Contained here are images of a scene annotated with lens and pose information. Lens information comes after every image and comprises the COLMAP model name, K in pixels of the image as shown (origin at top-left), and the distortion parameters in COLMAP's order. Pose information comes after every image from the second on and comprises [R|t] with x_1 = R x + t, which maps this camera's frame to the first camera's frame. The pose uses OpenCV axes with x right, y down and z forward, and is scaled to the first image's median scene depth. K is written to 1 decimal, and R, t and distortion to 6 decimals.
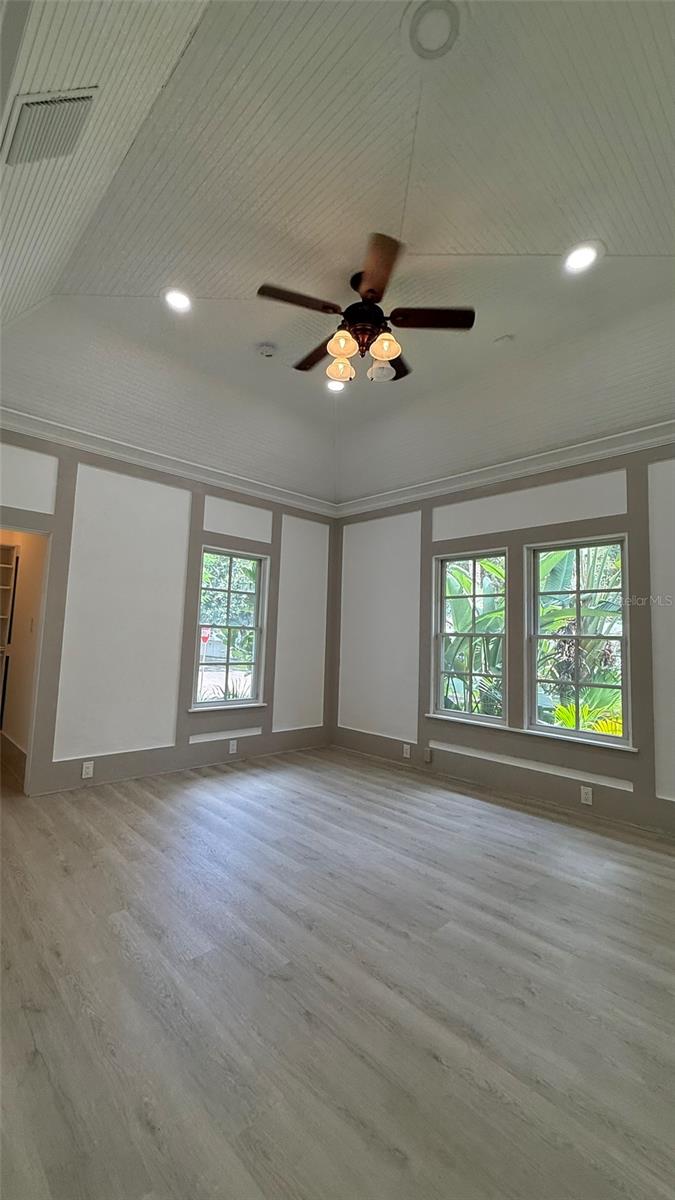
lens RADIAL K [[479.1, 0, 337.5], [0, 479.1, 596.1], [0, 0, 1]] dist [-0.000336, -0.000133]
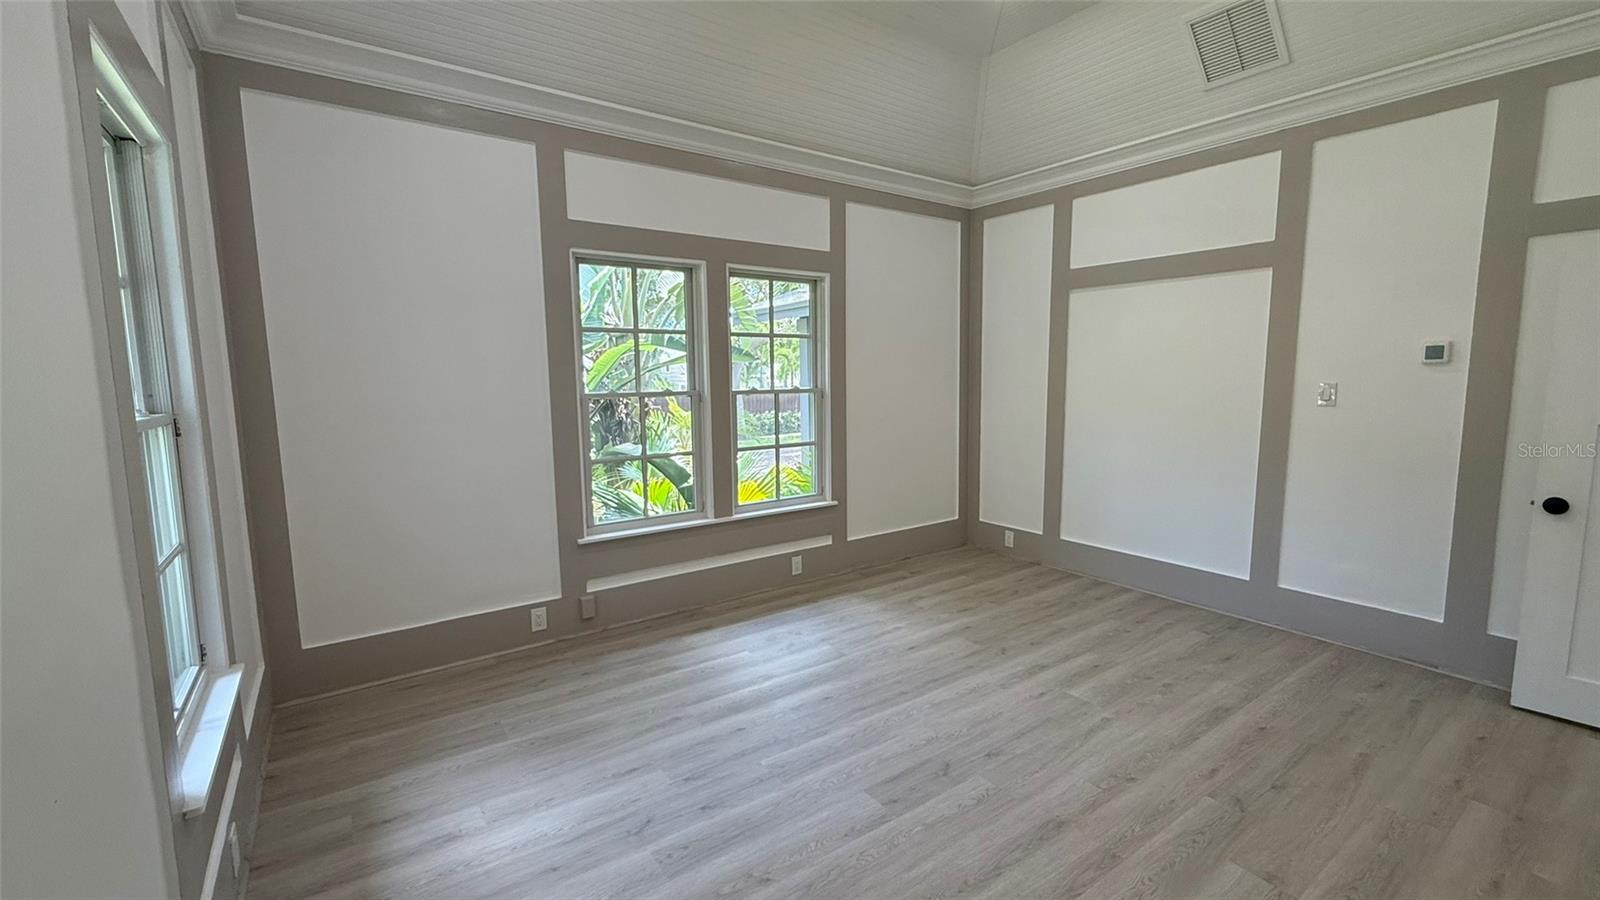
lens RADIAL K [[661.5, 0, 798.4], [0, 661.5, 452.1], [0, 0, 1]] dist [-0.001840, -0.000383]
pose [[0.145269, -0.150319, 0.977907, -0.594620], [-0.073048, 0.984064, 0.162116, 0.000836], [-0.986692, -0.094985, 0.131973, 0.752011]]
